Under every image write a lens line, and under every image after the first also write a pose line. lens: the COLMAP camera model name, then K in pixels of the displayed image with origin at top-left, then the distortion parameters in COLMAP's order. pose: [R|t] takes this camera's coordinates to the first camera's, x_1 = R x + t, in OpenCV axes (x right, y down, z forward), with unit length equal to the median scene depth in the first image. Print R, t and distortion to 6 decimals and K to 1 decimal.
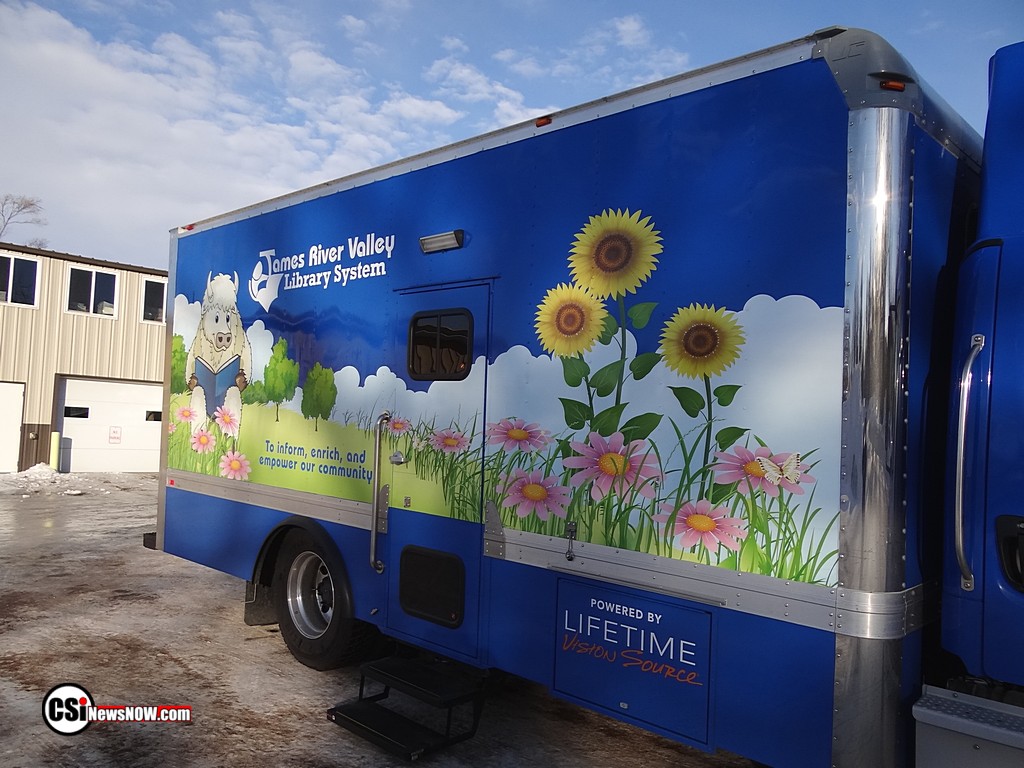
lens RADIAL K [[798.6, 0, 508.1], [0, 798.6, 390.0], [0, 0, 1]] dist [0.065278, -0.163058]
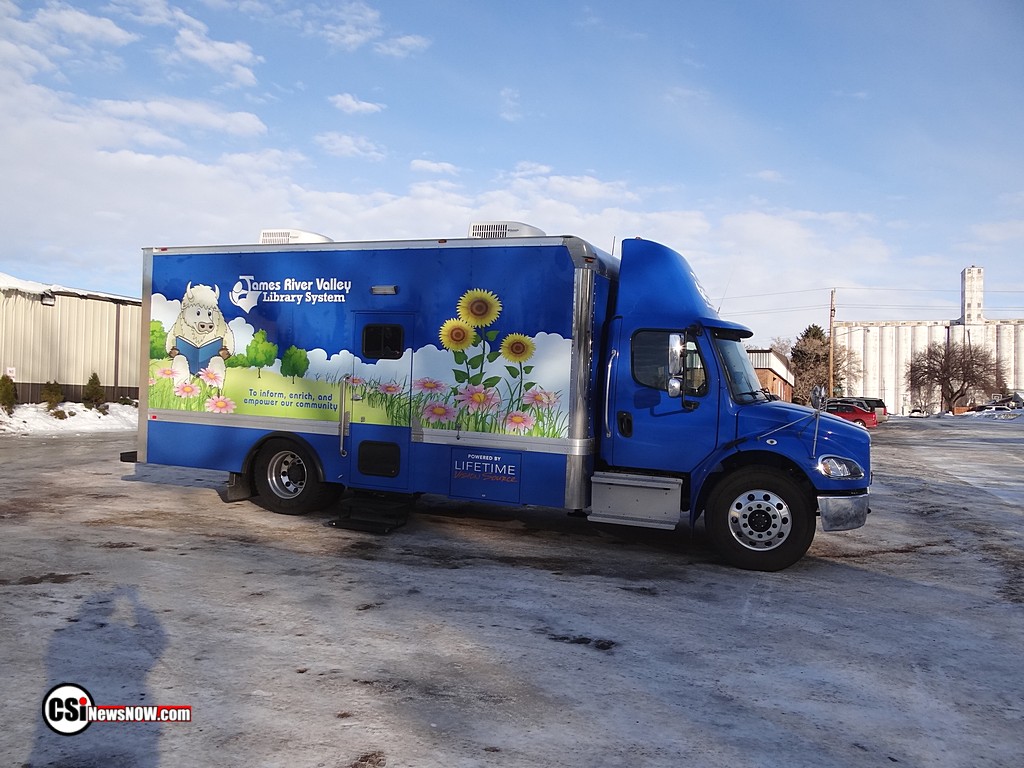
lens RADIAL K [[798.6, 0, 508.1], [0, 798.6, 390.0], [0, 0, 1]] dist [0.065278, -0.163058]
pose [[0.924036, -0.005561, 0.382265, -0.506753], [-0.018240, 0.998114, 0.058609, -0.051414], [-0.381870, -0.061129, 0.922192, -0.888458]]
